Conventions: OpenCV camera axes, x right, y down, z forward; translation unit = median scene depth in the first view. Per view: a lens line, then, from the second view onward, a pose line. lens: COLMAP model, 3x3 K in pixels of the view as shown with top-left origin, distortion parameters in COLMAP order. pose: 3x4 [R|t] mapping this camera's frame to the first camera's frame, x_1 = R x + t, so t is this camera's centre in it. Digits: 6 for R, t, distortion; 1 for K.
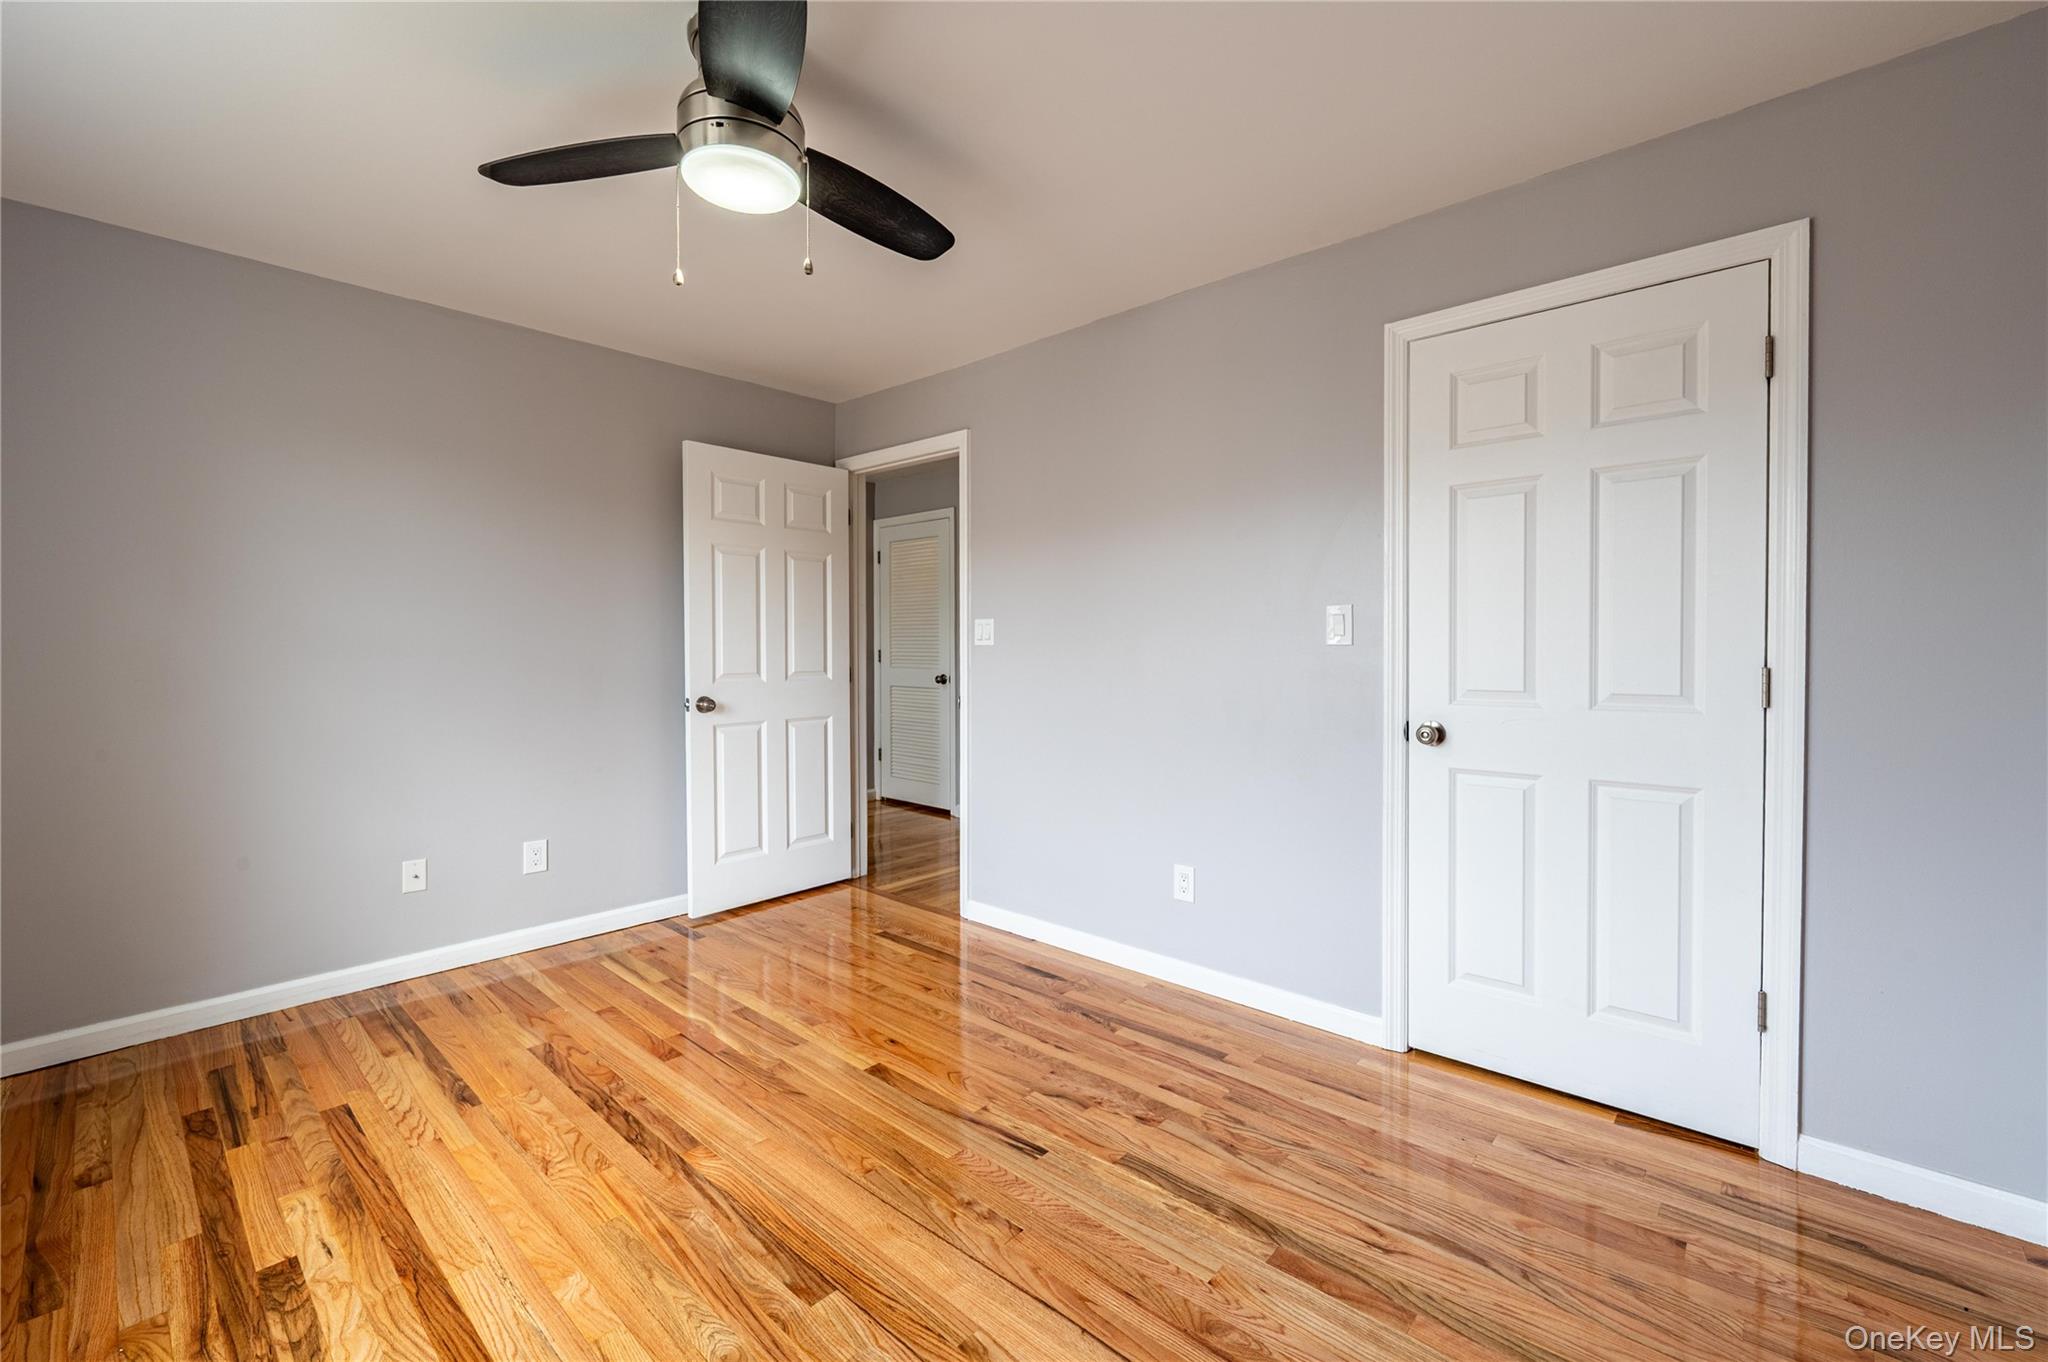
lens RADIAL K [[797.4, 0, 1029.4], [0, 797.4, 658.2], [0, 0, 1]] dist [-0.001872, -0.000074]
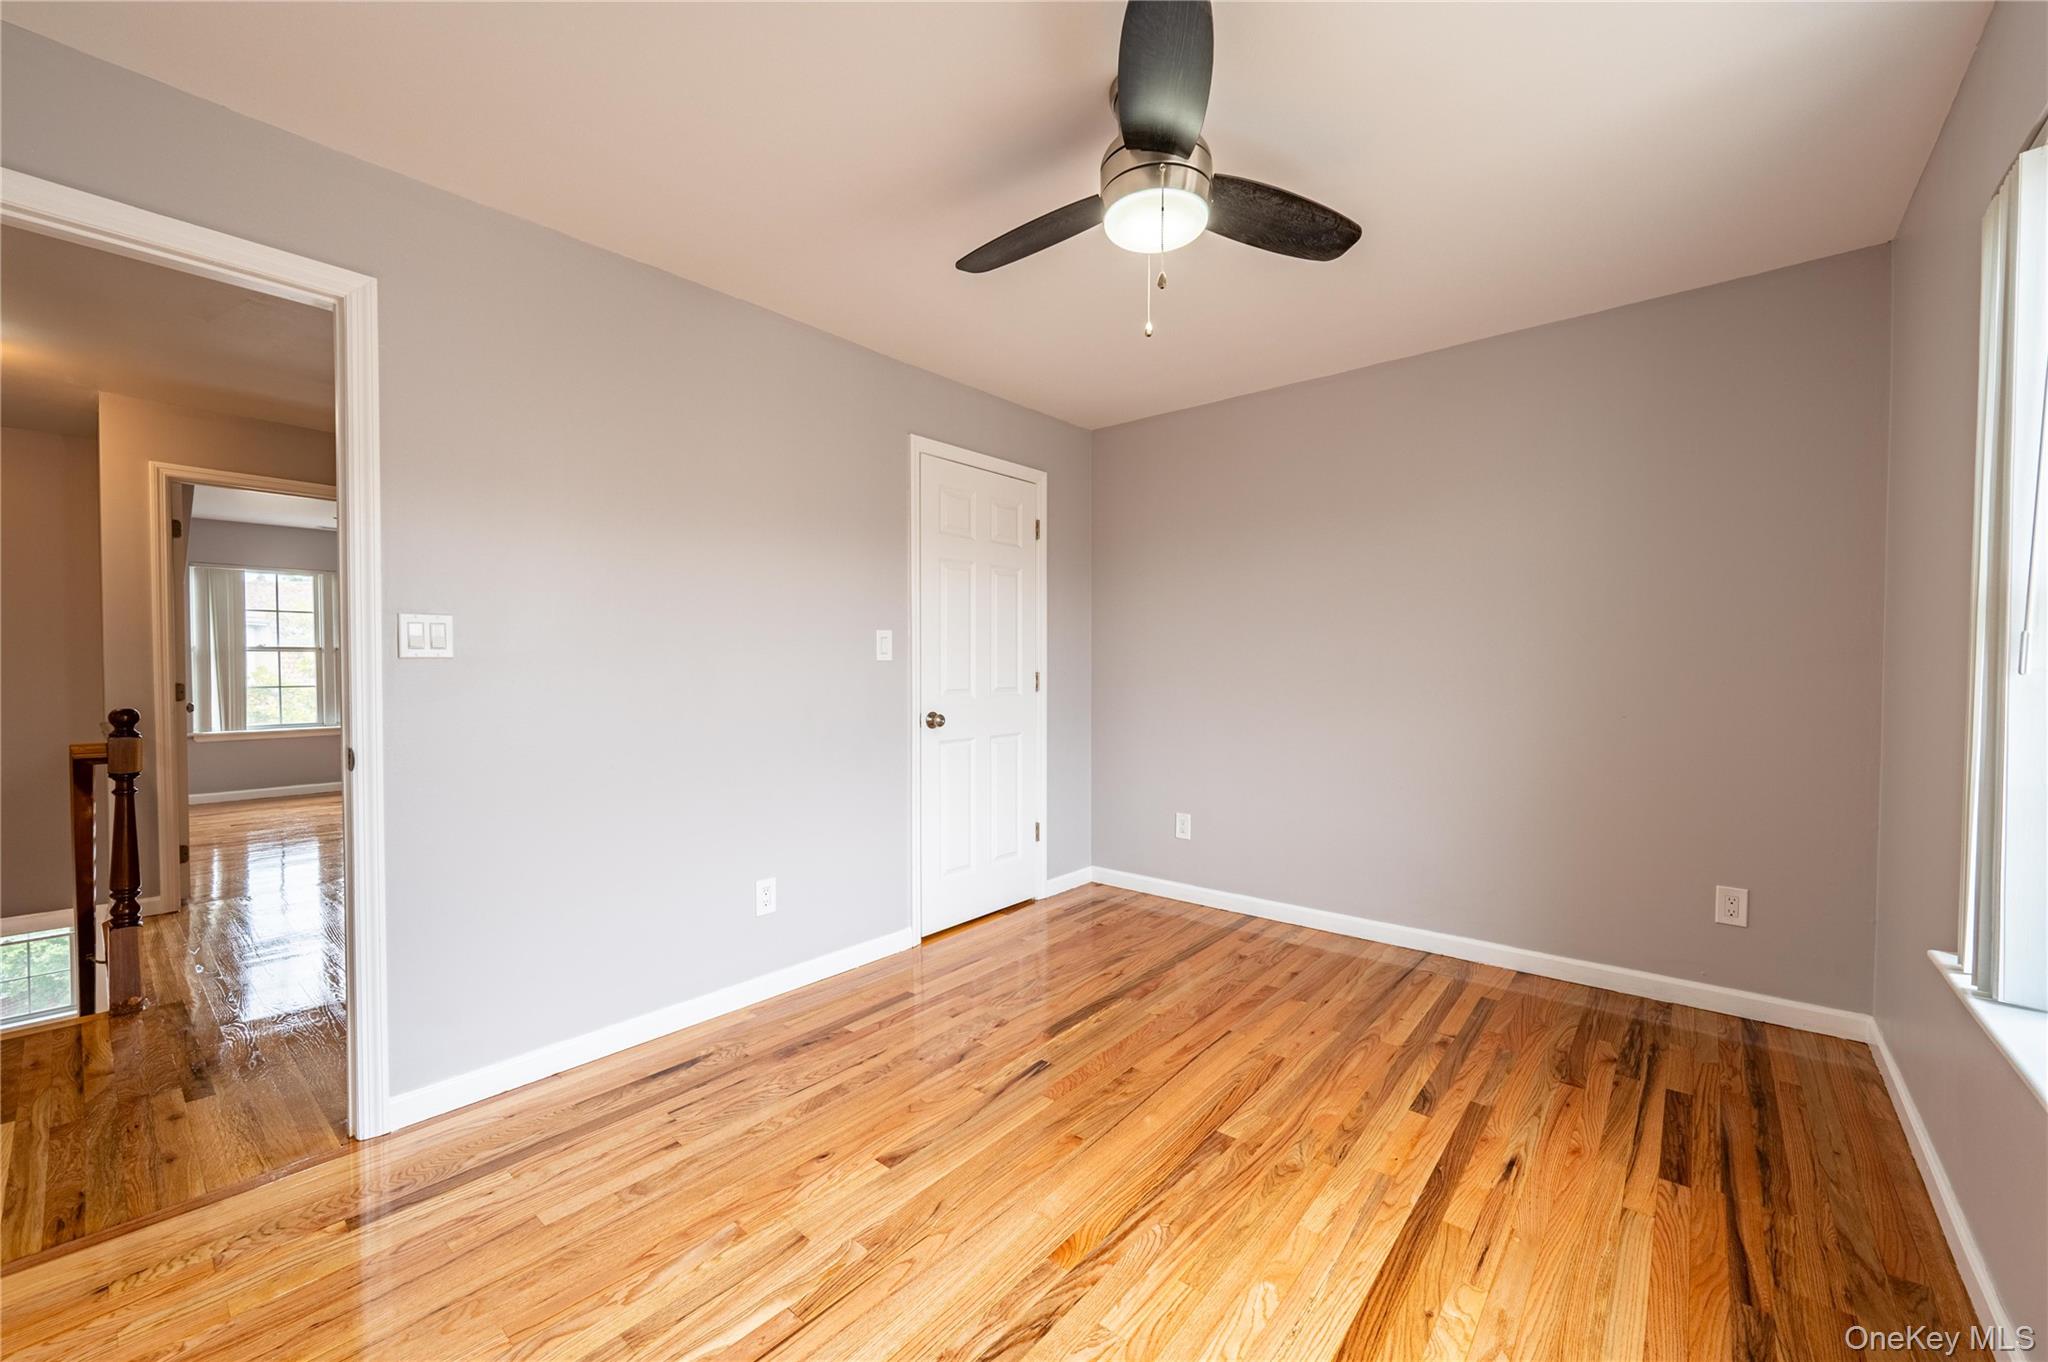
lens RADIAL K [[800.8, 0, 1029.0], [0, 800.8, 681.1], [0, 0, 1]] dist [-0.002221, 0.000163]
pose [[-0.002363, -0.019049, 0.999816, -1.157207], [0.014809, 0.999708, 0.019081, -0.005621], [-0.999888, 0.014852, -0.002080, 0.951548]]
